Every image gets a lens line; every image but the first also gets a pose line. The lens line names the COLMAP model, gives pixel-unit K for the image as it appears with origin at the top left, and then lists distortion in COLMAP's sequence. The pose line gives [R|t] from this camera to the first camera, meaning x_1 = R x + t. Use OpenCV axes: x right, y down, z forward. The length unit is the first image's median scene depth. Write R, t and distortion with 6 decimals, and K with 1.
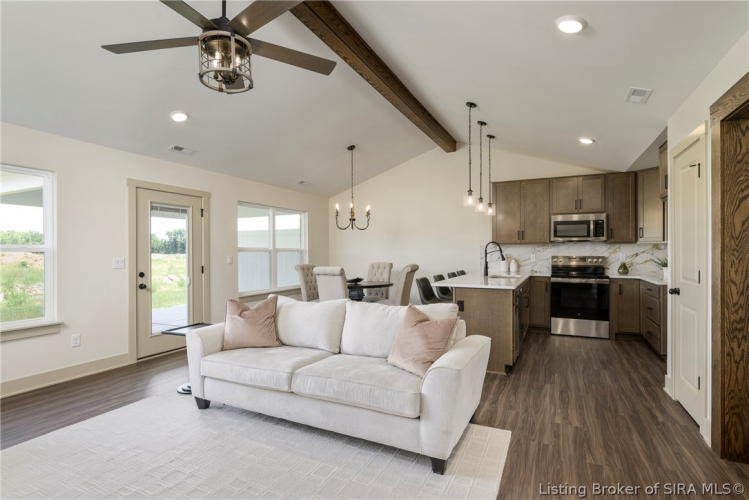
lens RADIAL K [[367.8, 0, 381.5], [0, 367.8, 252.5], [0, 0, 1]] dist [0.002963, 0.000462]
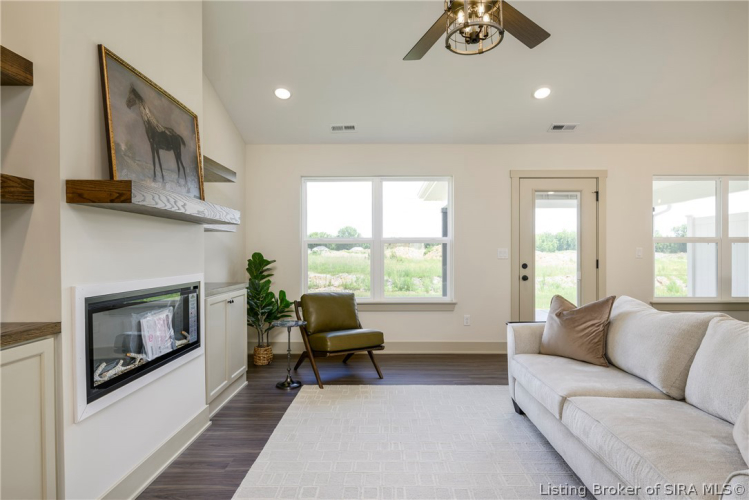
lens RADIAL K [[412.5, 0, 378.8], [0, 412.5, 255.2], [0, 0, 1]] dist [-0.012531, 0.001824]
pose [[0.427729, 0.006898, -0.903881, 0.144526], [0.002461, 0.999958, 0.008796, 0.016919], [0.903904, -0.005987, 0.427694, 0.144707]]
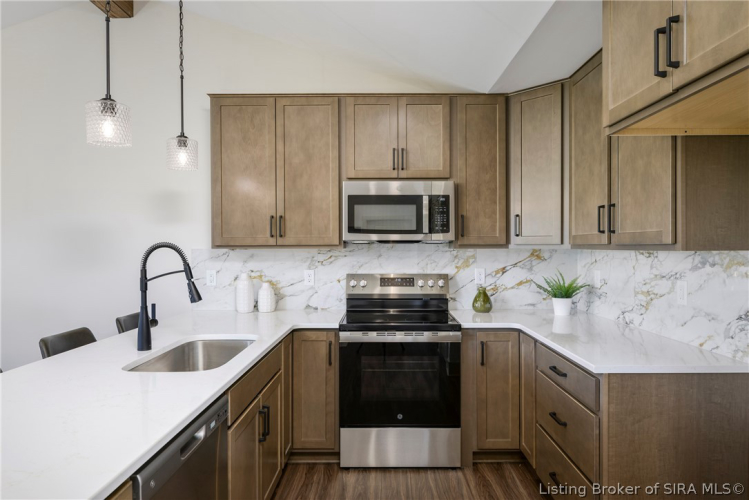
lens RADIAL K [[463.4, 0, 379.2], [0, 463.4, 251.5], [0, 0, 1]] dist [0.002697, 0.000364]
pose [[0.904555, -0.004614, 0.426331, 0.284762], [0.001238, 0.999966, 0.008195, -0.024816], [-0.426354, -0.006885, 0.904530, 0.522681]]
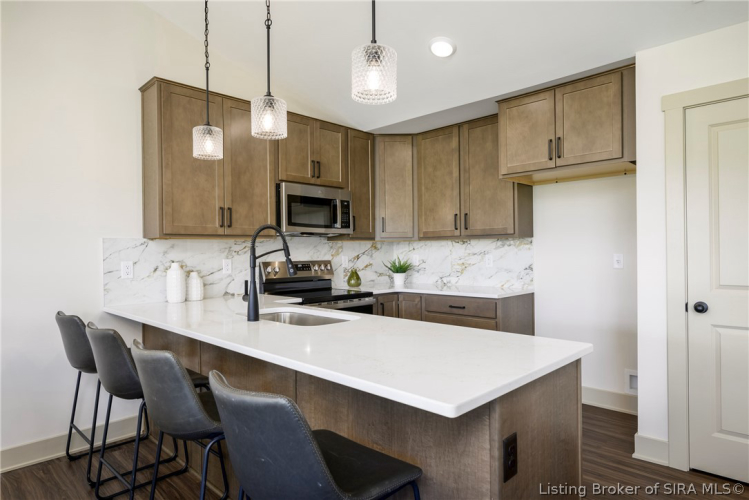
lens RADIAL K [[443.8, 0, 373.3], [0, 443.8, 248.3], [0, 0, 1]] dist [-0.007261, -0.000779]
pose [[0.321612, 0.006697, 0.946848, -0.081168], [0.013435, 0.999842, -0.011635, -0.000439], [-0.946776, 0.016463, 0.321471, 0.722188]]
